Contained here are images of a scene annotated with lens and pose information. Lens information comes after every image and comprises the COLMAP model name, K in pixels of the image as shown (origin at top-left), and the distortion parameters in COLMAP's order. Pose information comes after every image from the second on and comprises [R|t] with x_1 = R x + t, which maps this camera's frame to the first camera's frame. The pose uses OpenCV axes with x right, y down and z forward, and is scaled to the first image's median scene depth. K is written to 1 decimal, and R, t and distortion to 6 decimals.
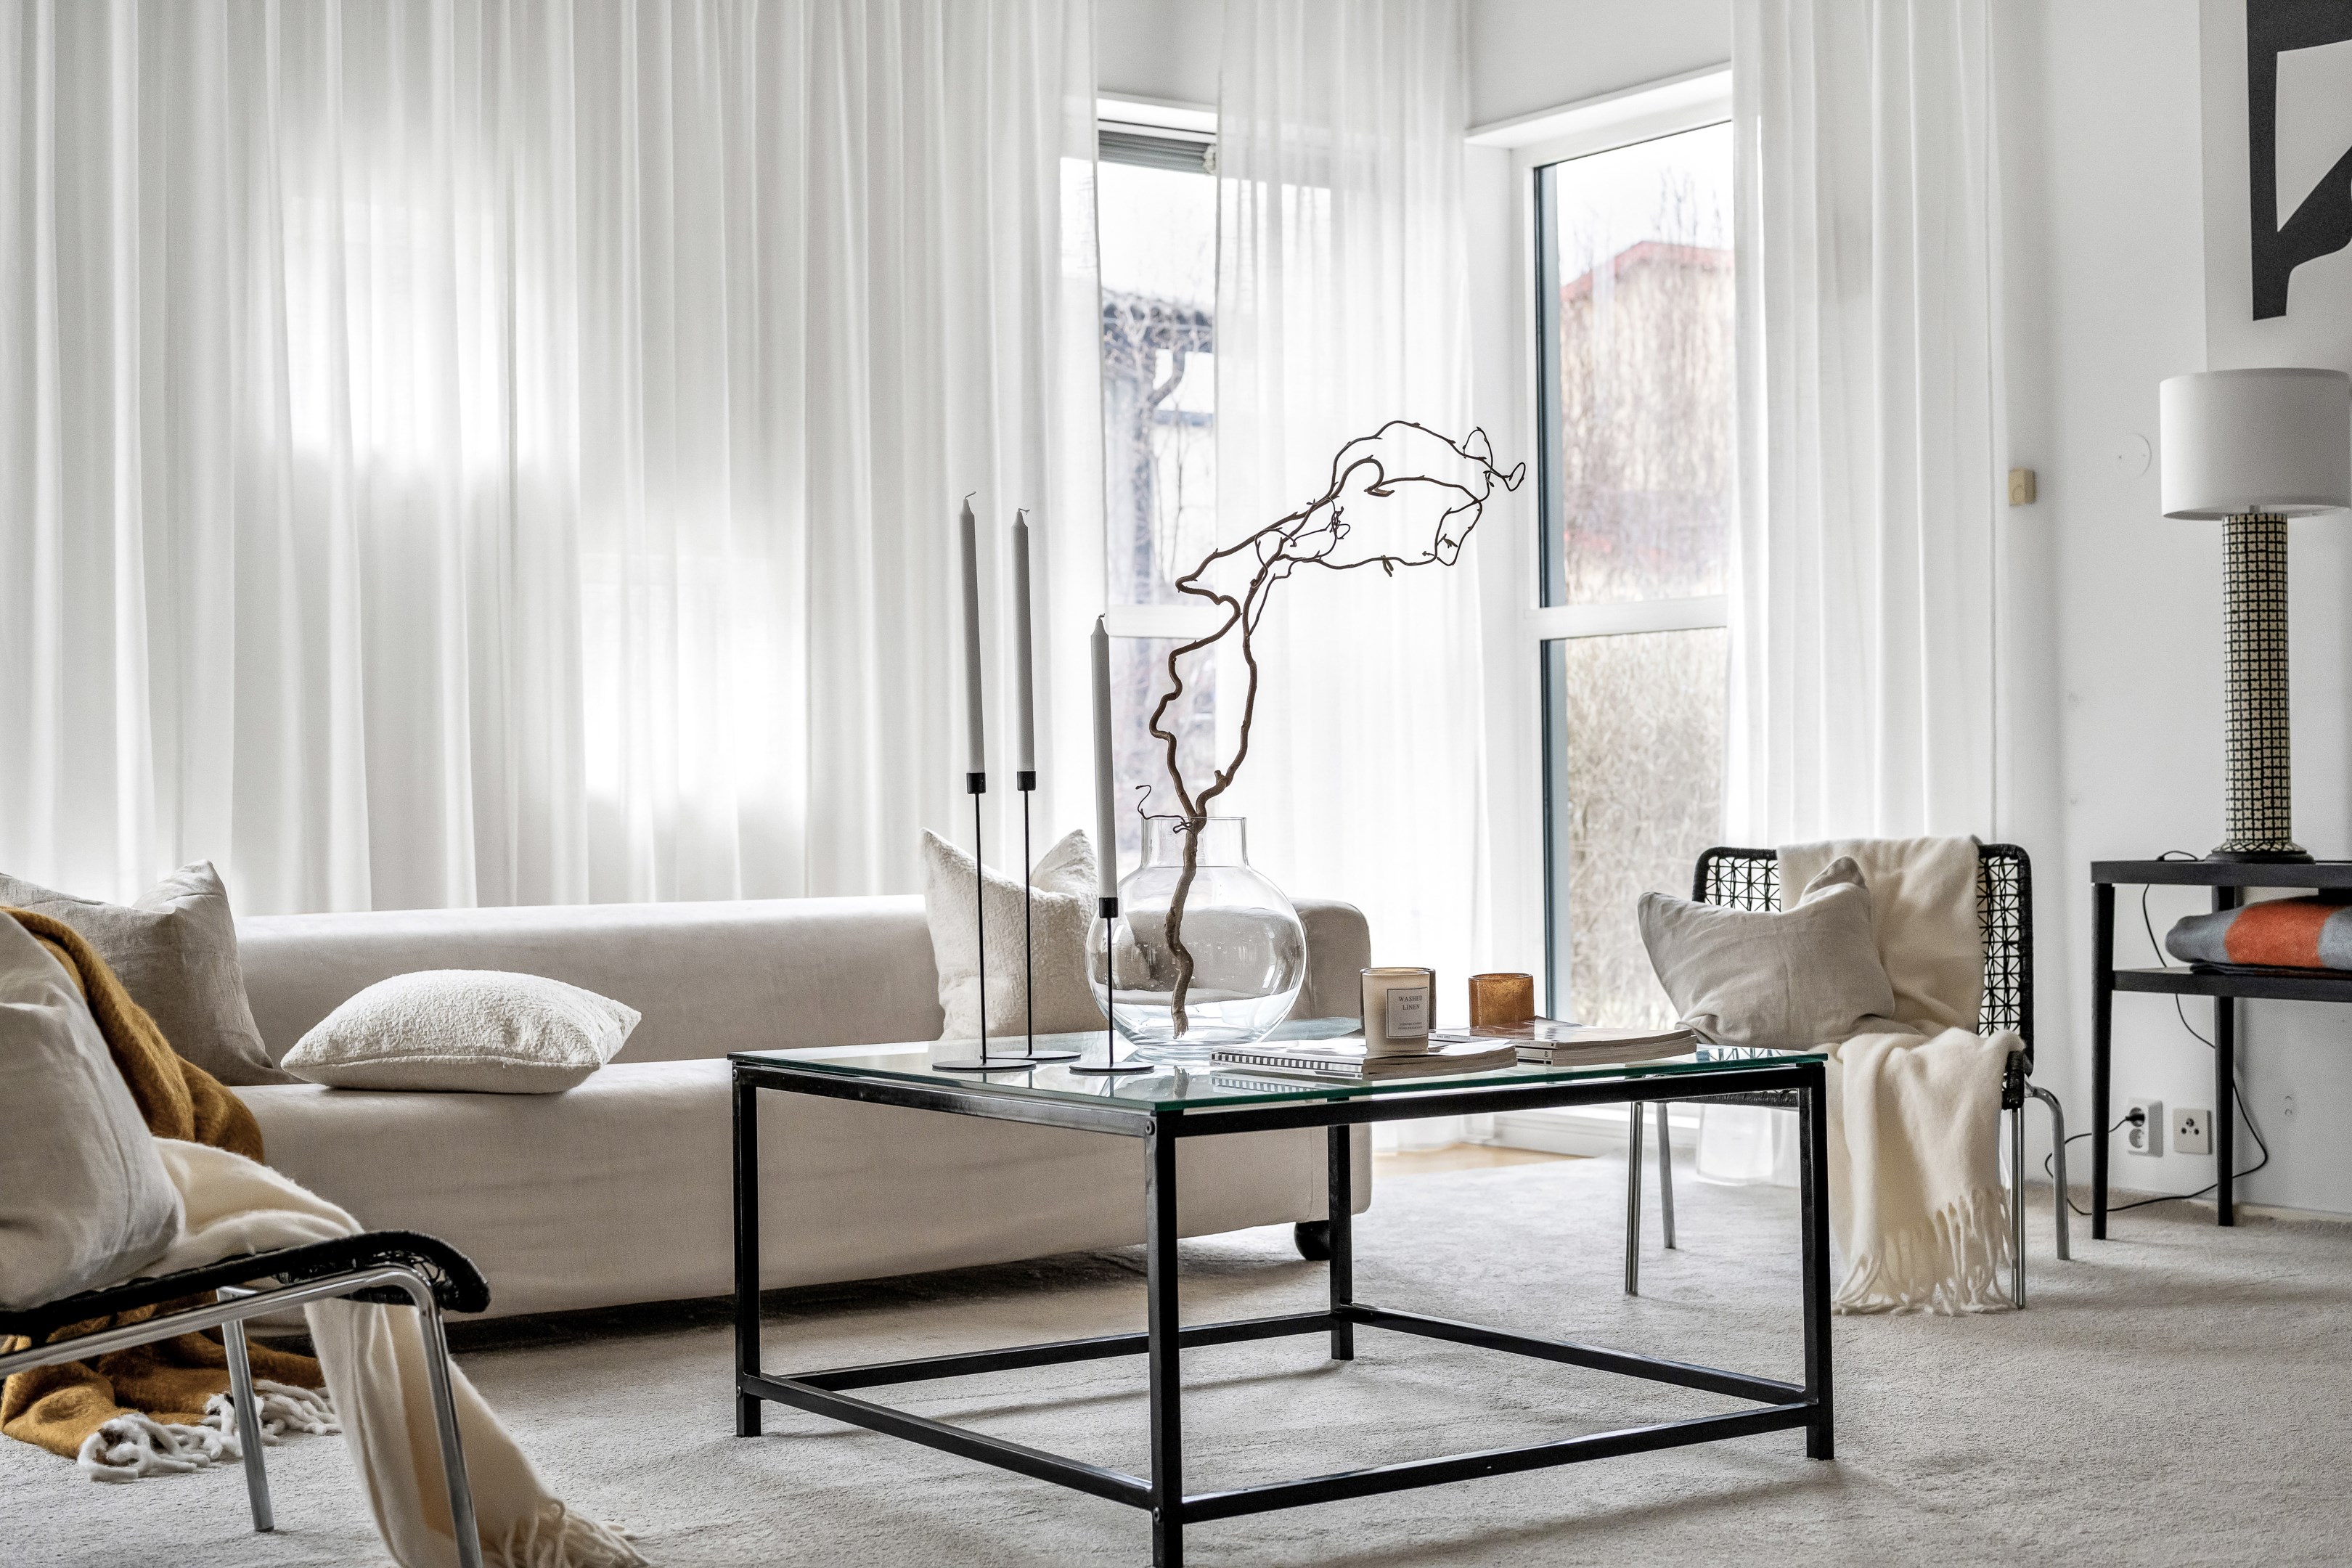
lens RADIAL K [[3407.1, 0, 1197.4], [0, 3407.1, 763.9], [0, 0, 1]] dist [0.009562, 0.000000]
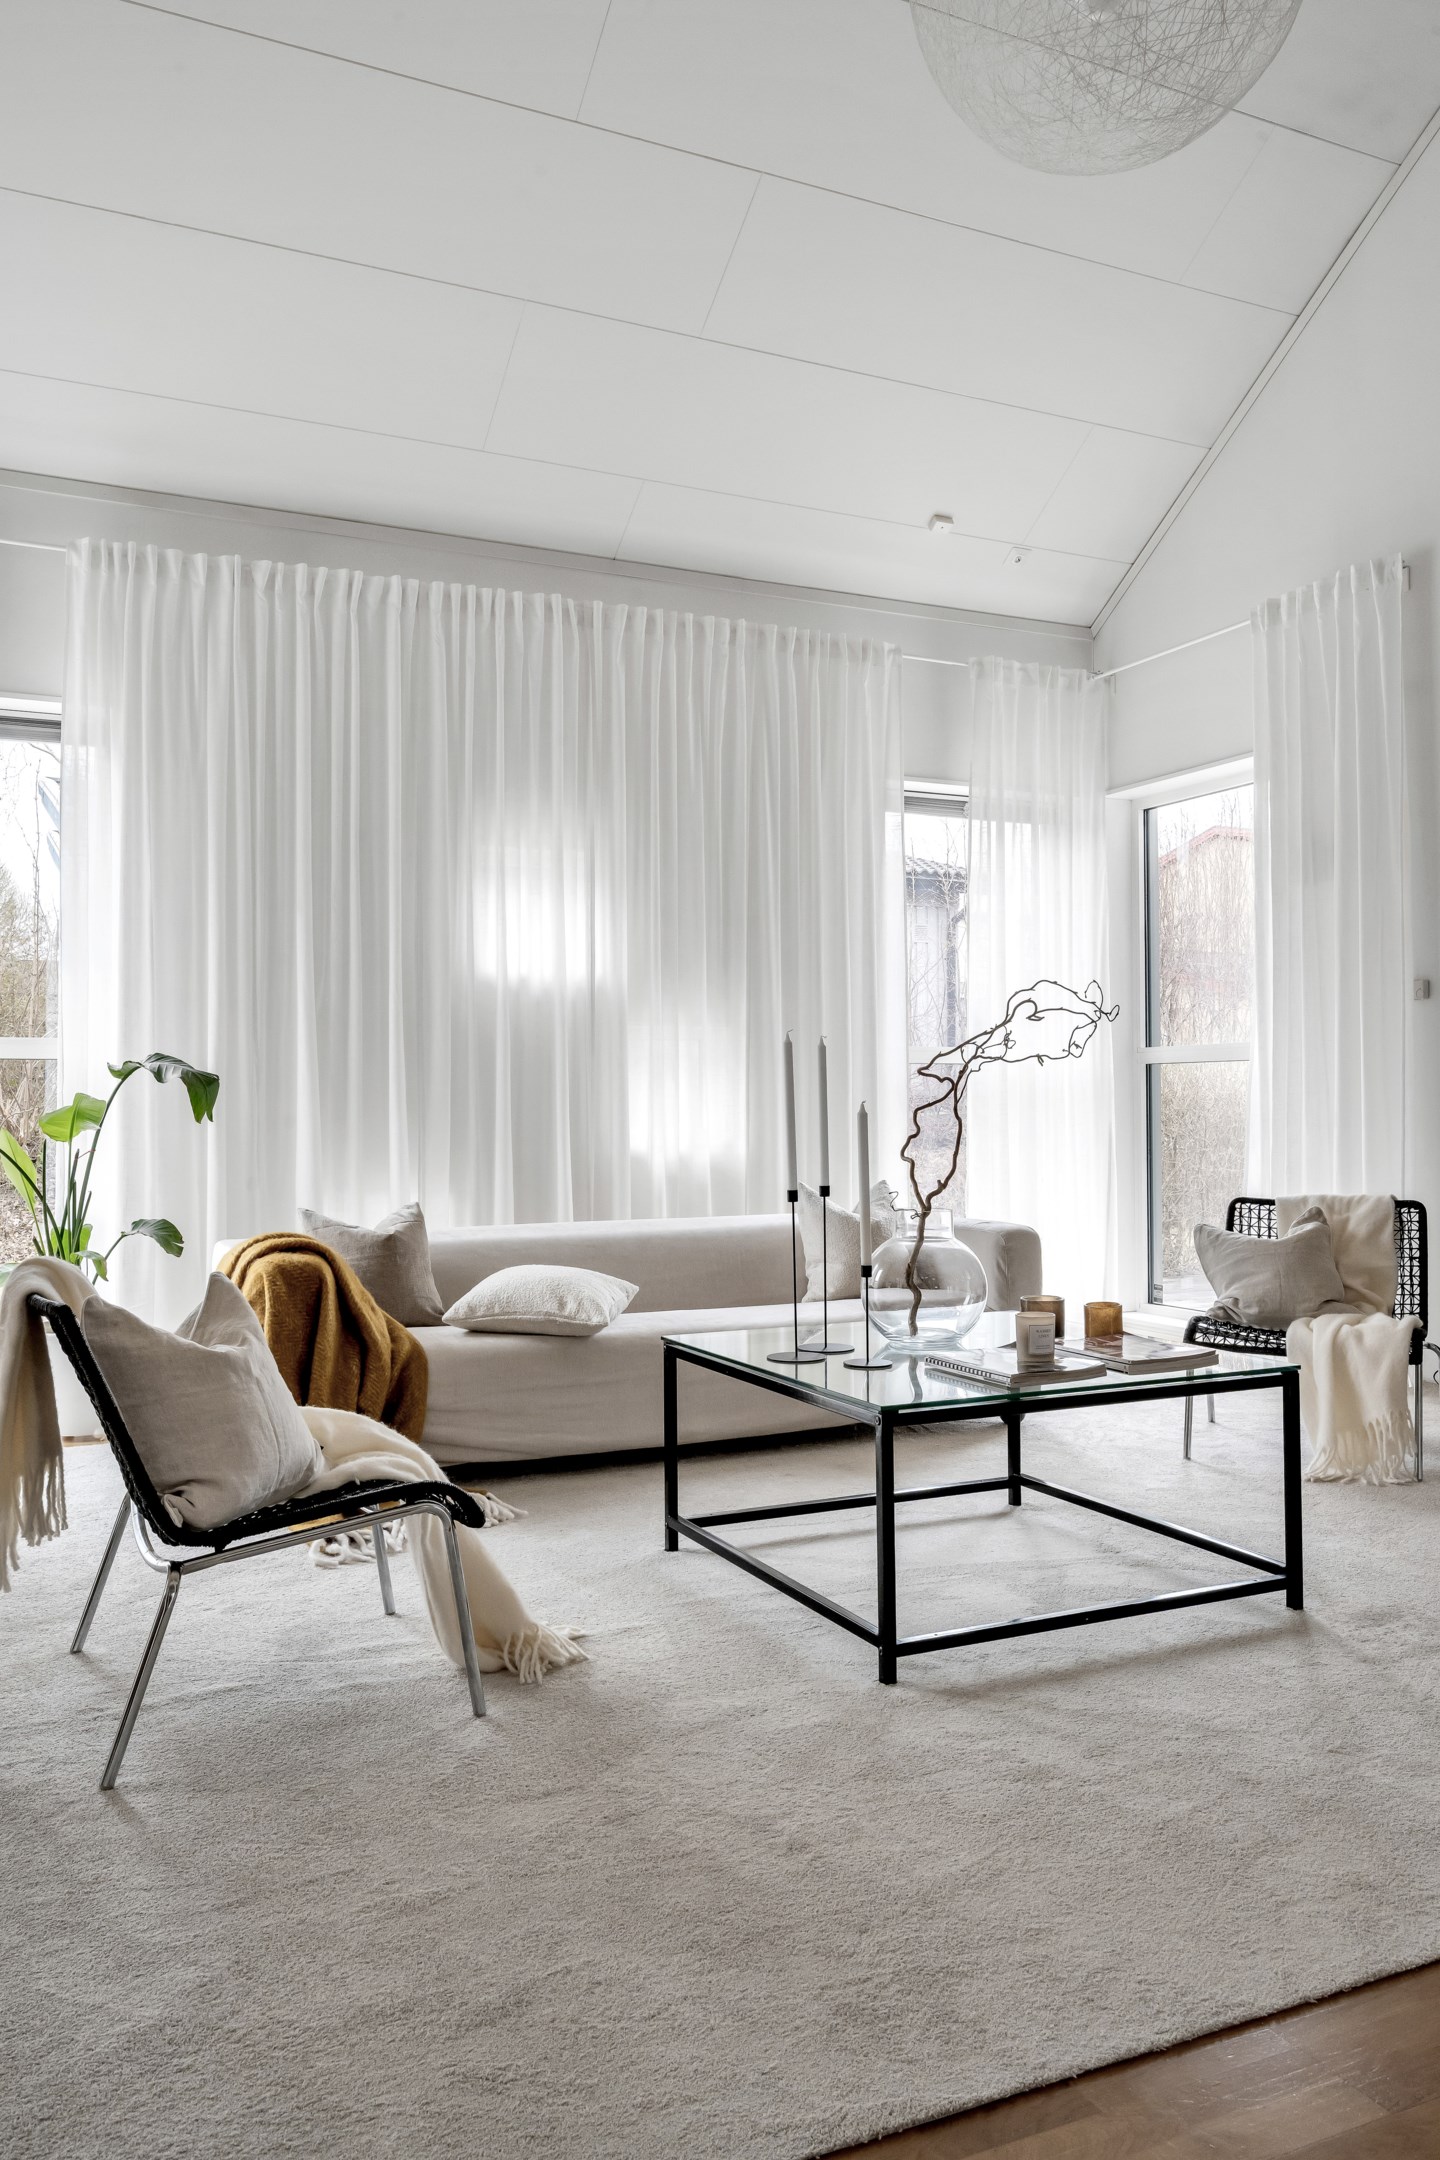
lens RADIAL K [[1636.0, 0, 719.8], [0, 1636.0, 1090.0], [0, 0, 1]] dist [-0.004295, 0.006817]
pose [[0.986490, 0.004782, -0.163753, 0.026083], [-0.003926, 0.999977, 0.005554, -0.039214], [0.163776, -0.004836, 0.986486, 0.123807]]
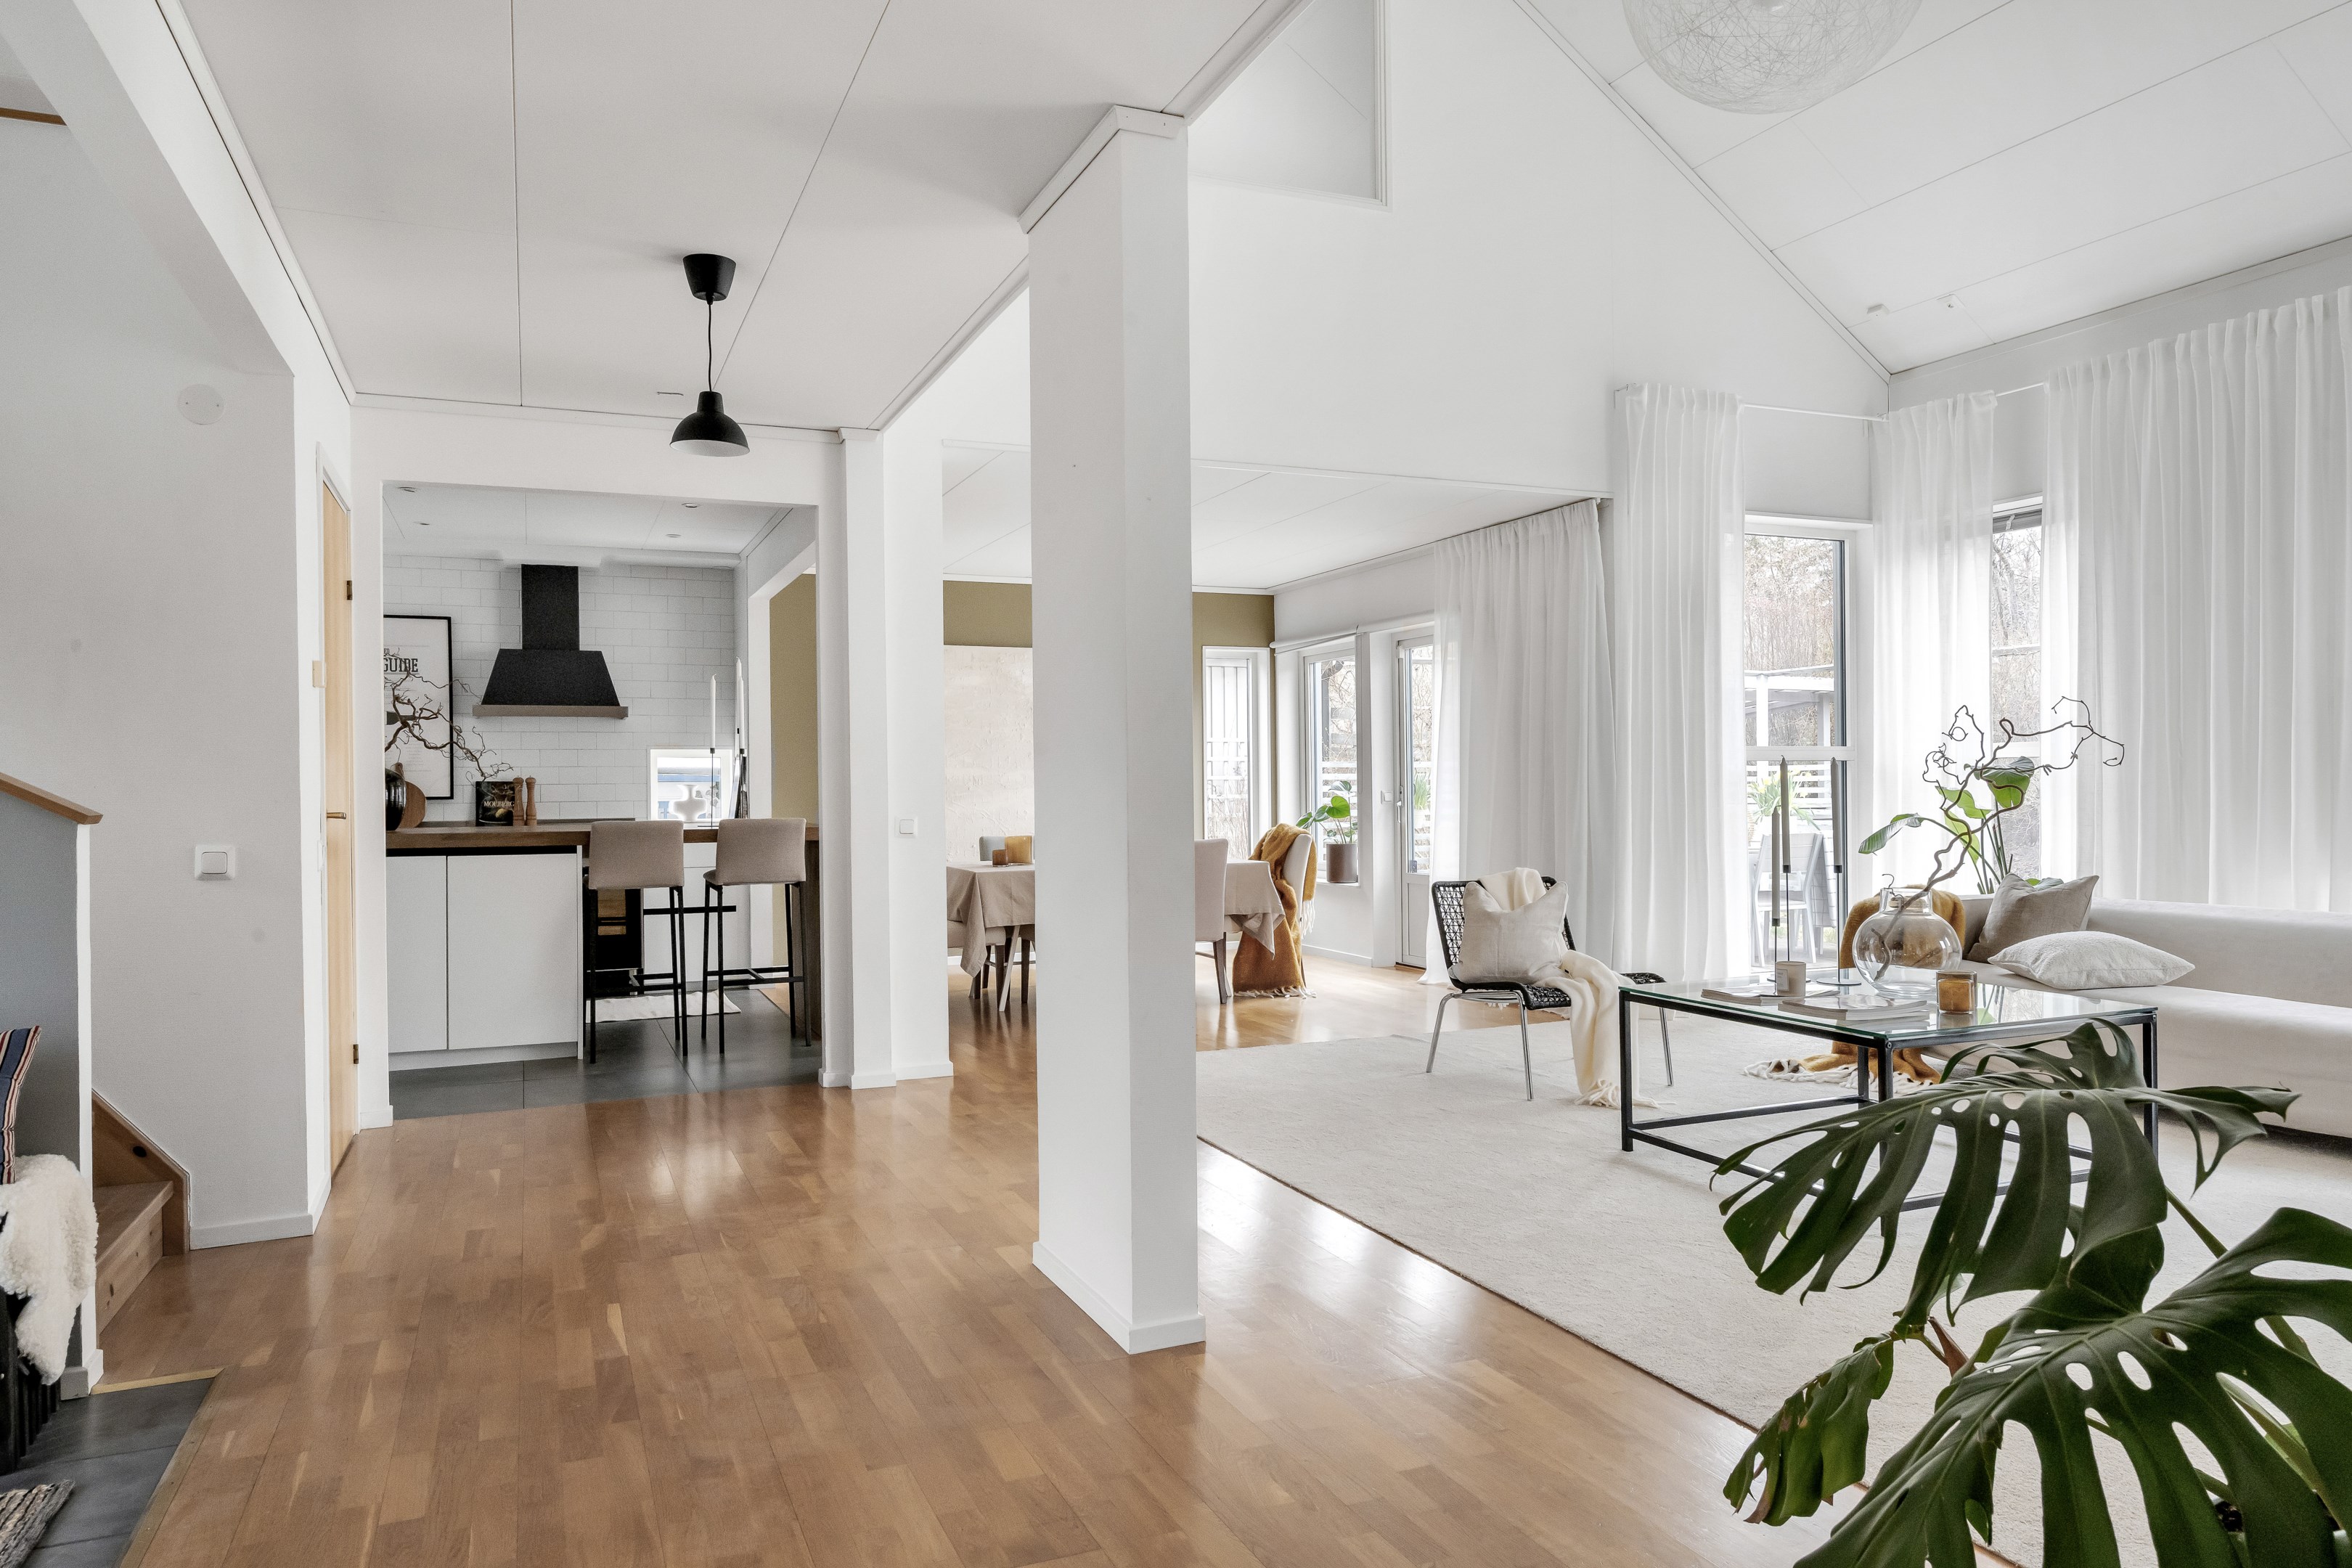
lens RADIAL K [[1535.9, 0, 1178.1], [0, 1535.9, 779.1], [0, 0, 1]] dist [0.007248, -0.004815]
pose [[-0.214578, 0.006712, -0.976684, 0.852004], [0.014494, 0.999888, 0.003687, -0.049650], [0.976599, -0.013365, -0.214652, 0.610390]]
